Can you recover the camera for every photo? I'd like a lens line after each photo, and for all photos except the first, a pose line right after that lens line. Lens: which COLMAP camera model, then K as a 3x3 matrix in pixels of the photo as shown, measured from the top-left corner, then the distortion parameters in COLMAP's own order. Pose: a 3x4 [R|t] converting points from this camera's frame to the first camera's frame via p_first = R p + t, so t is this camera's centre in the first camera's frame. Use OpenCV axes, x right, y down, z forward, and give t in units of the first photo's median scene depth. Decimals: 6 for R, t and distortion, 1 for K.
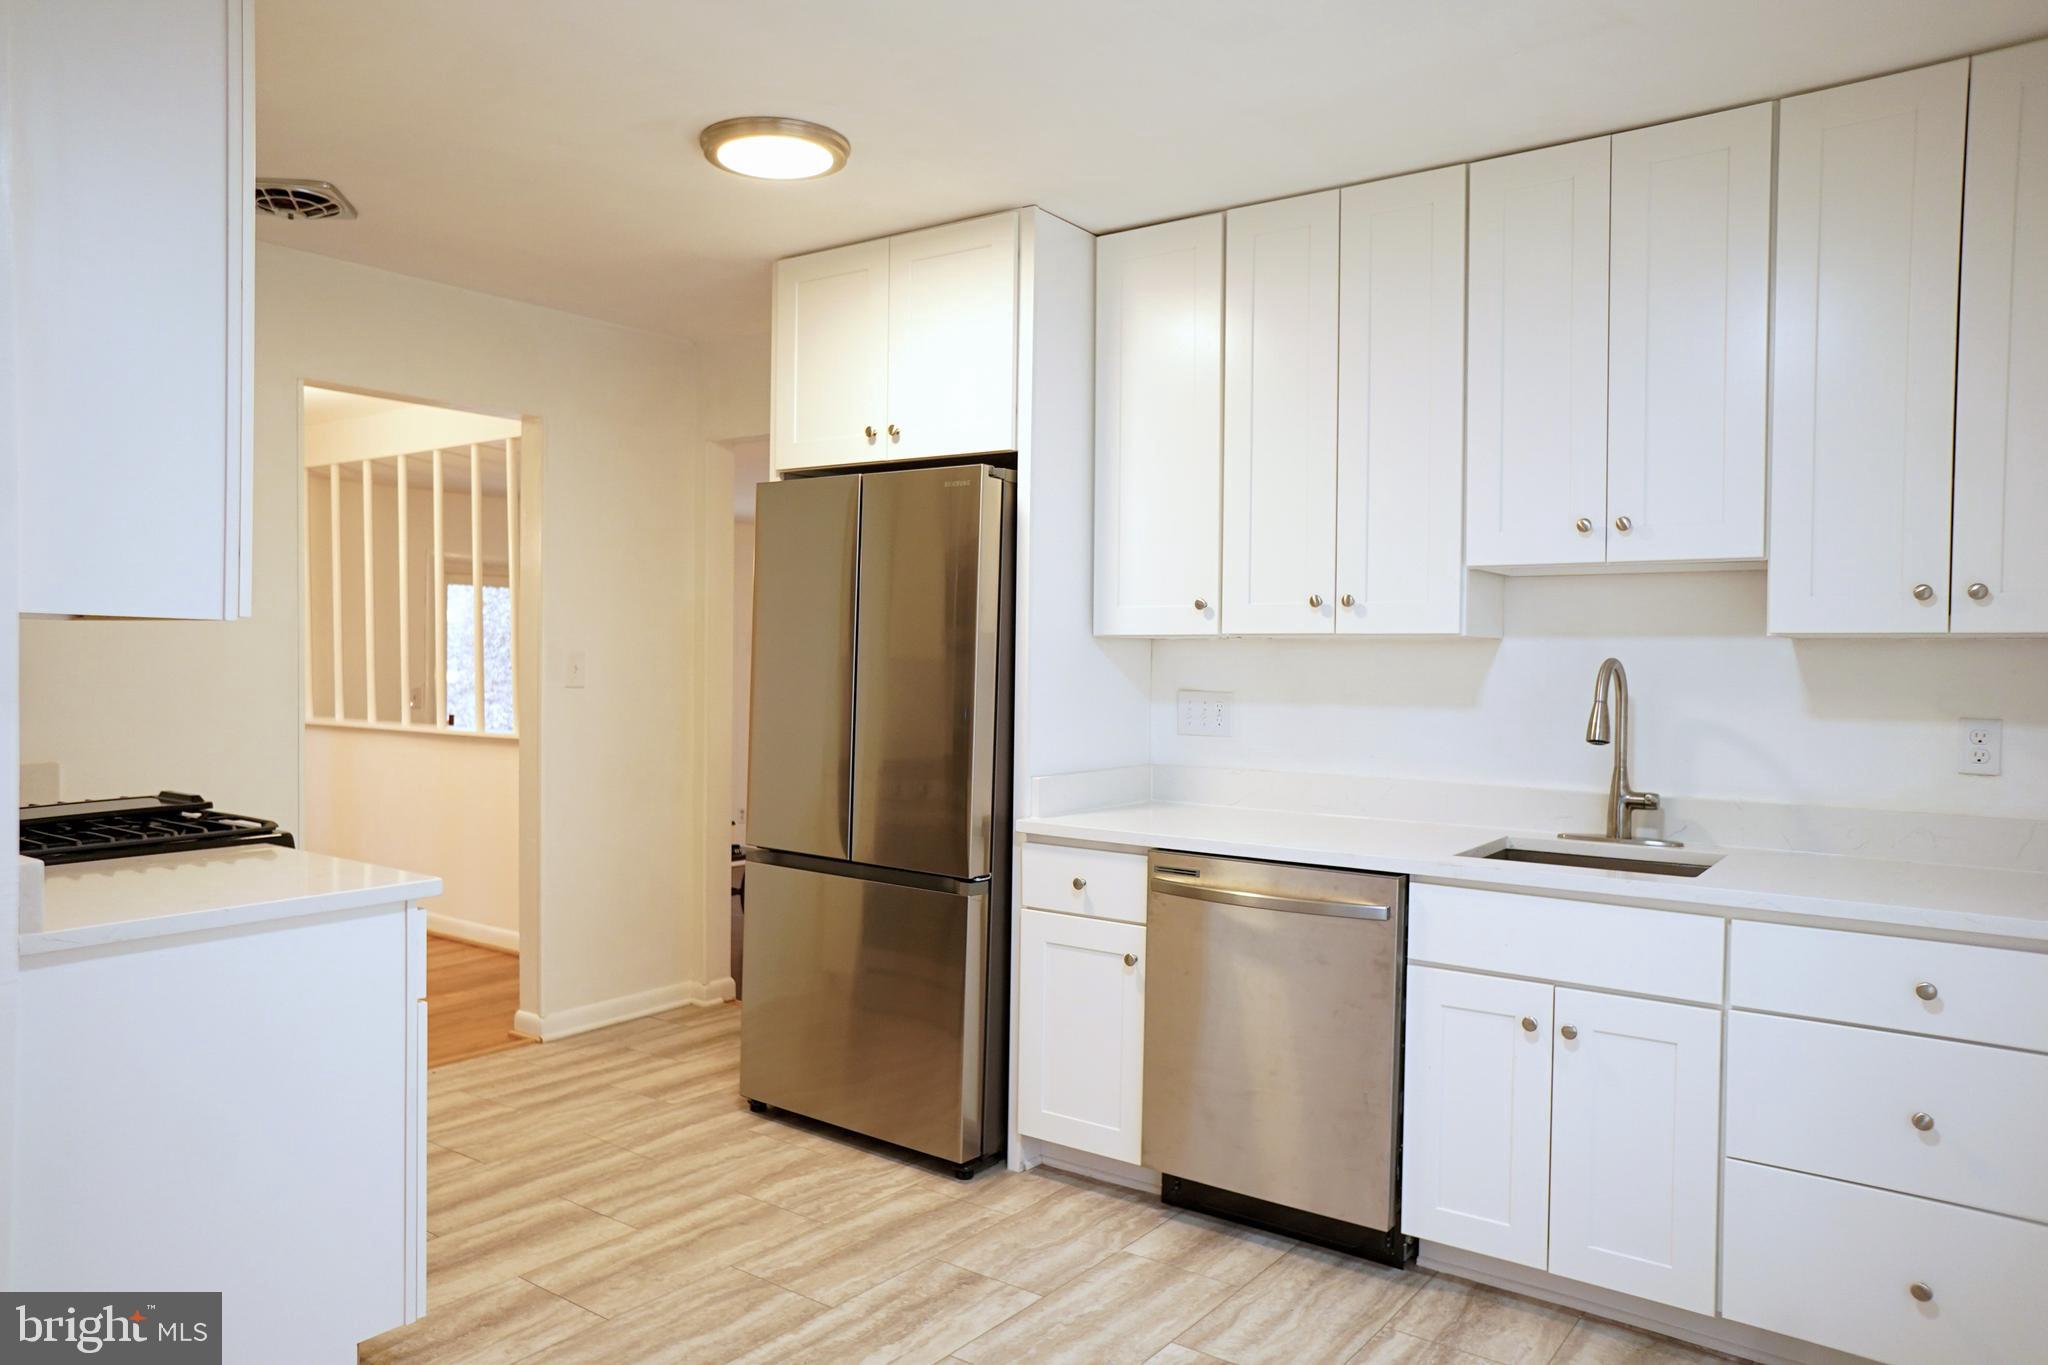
lens RADIAL K [[1385.5, 0, 1007.8], [0, 1385.5, 677.1], [0, 0, 1]] dist [-0.066484, 0.075662]
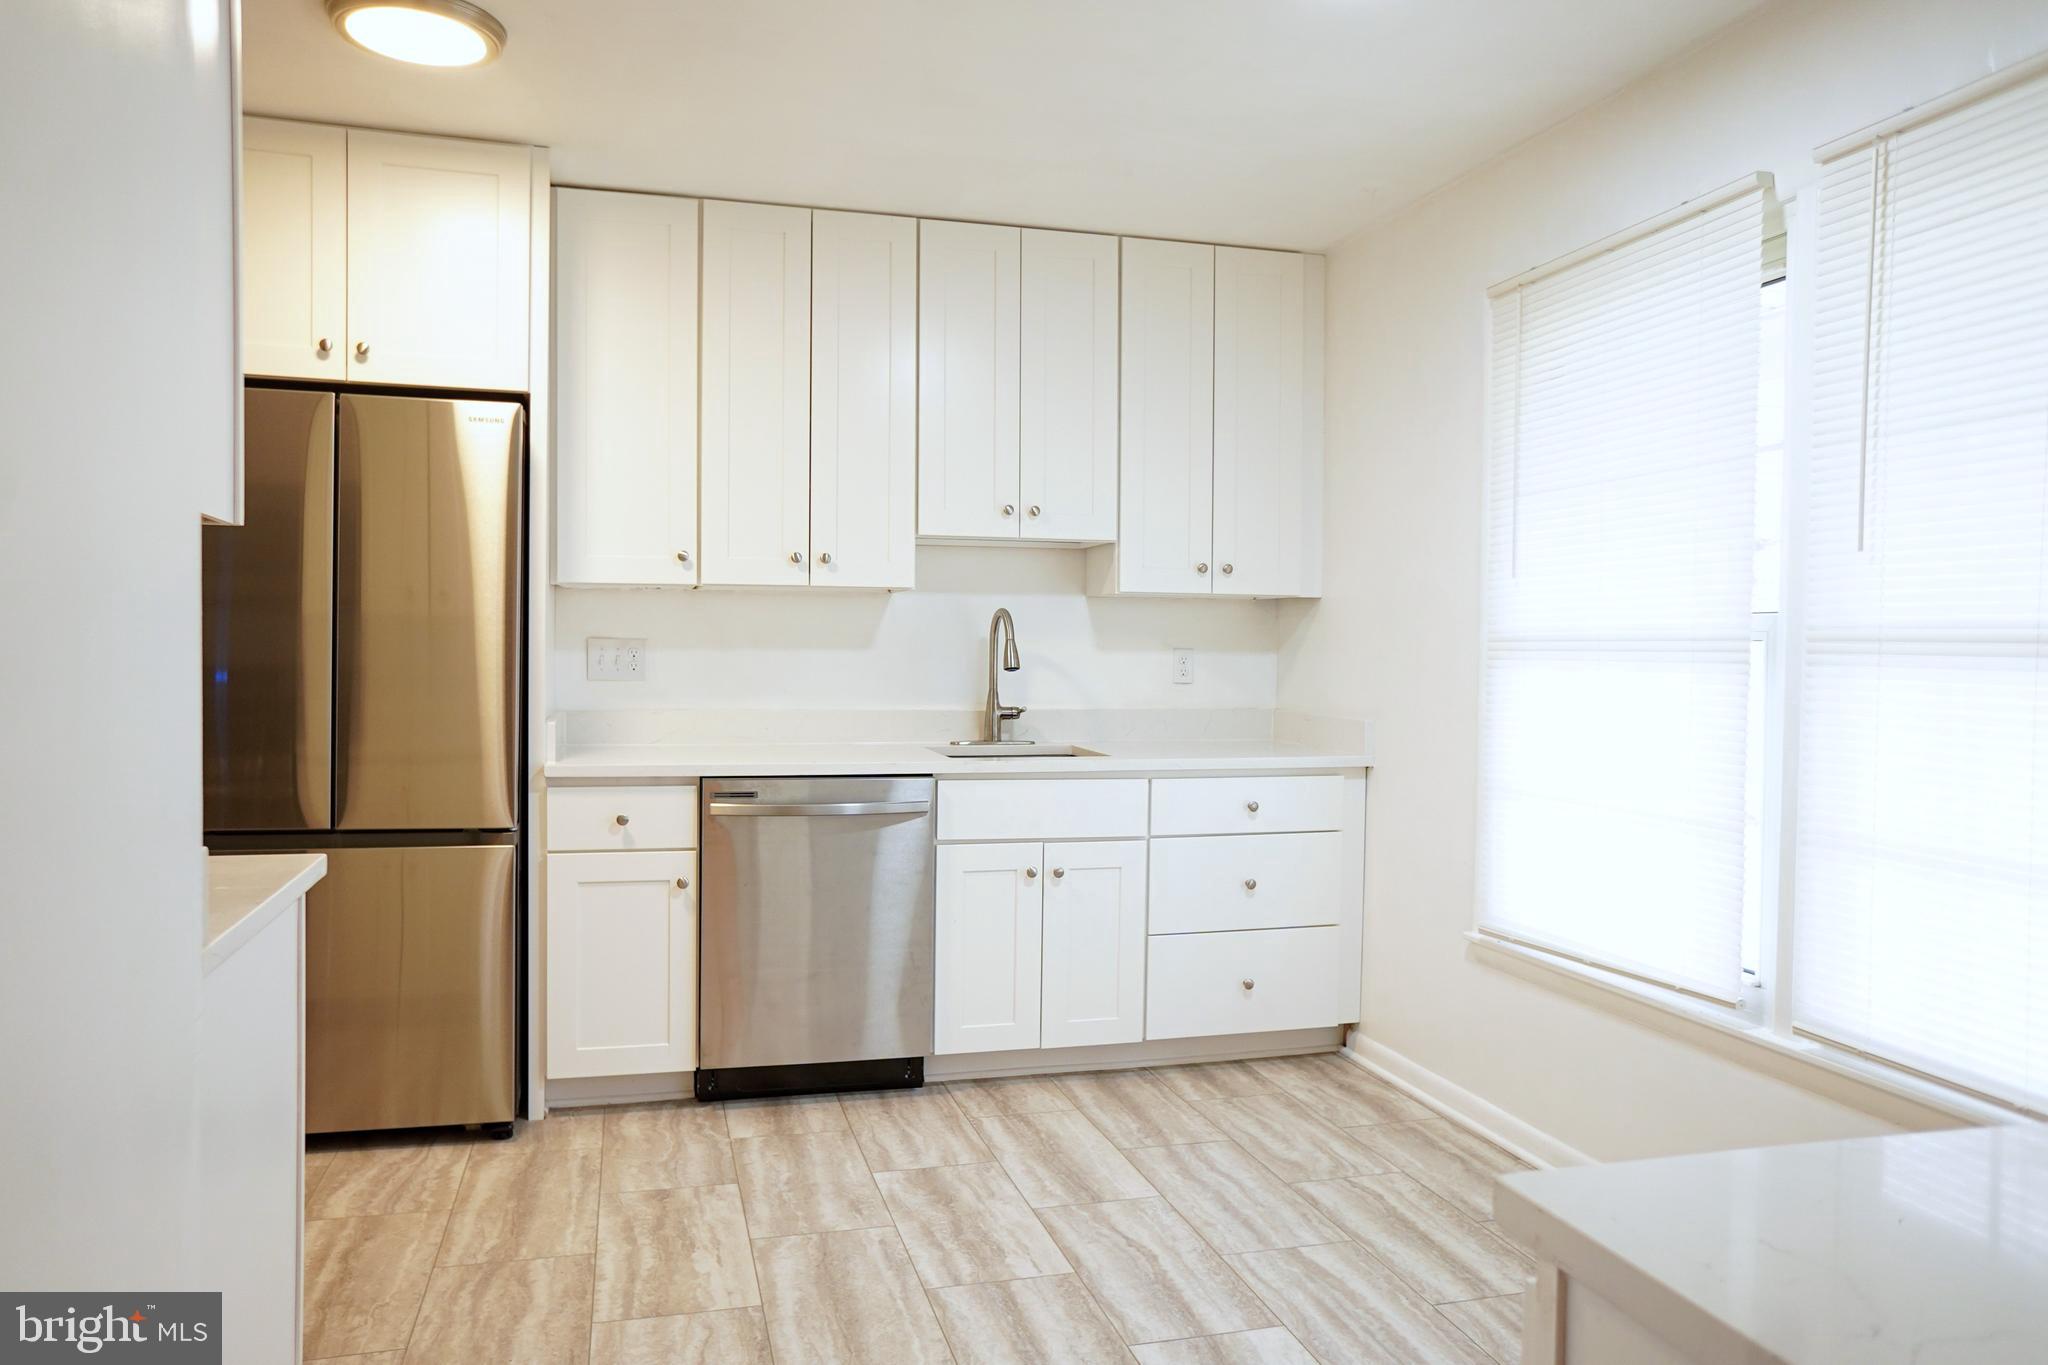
lens RADIAL K [[1385.5, 0, 1007.8], [0, 1385.5, 677.1], [0, 0, 1]] dist [-0.066484, 0.075662]
pose [[0.623769, -0.026491, 0.781160, -0.636706], [0.007839, 0.999587, 0.027638, 0.016557], [-0.781570, -0.011116, 0.623719, 0.138656]]
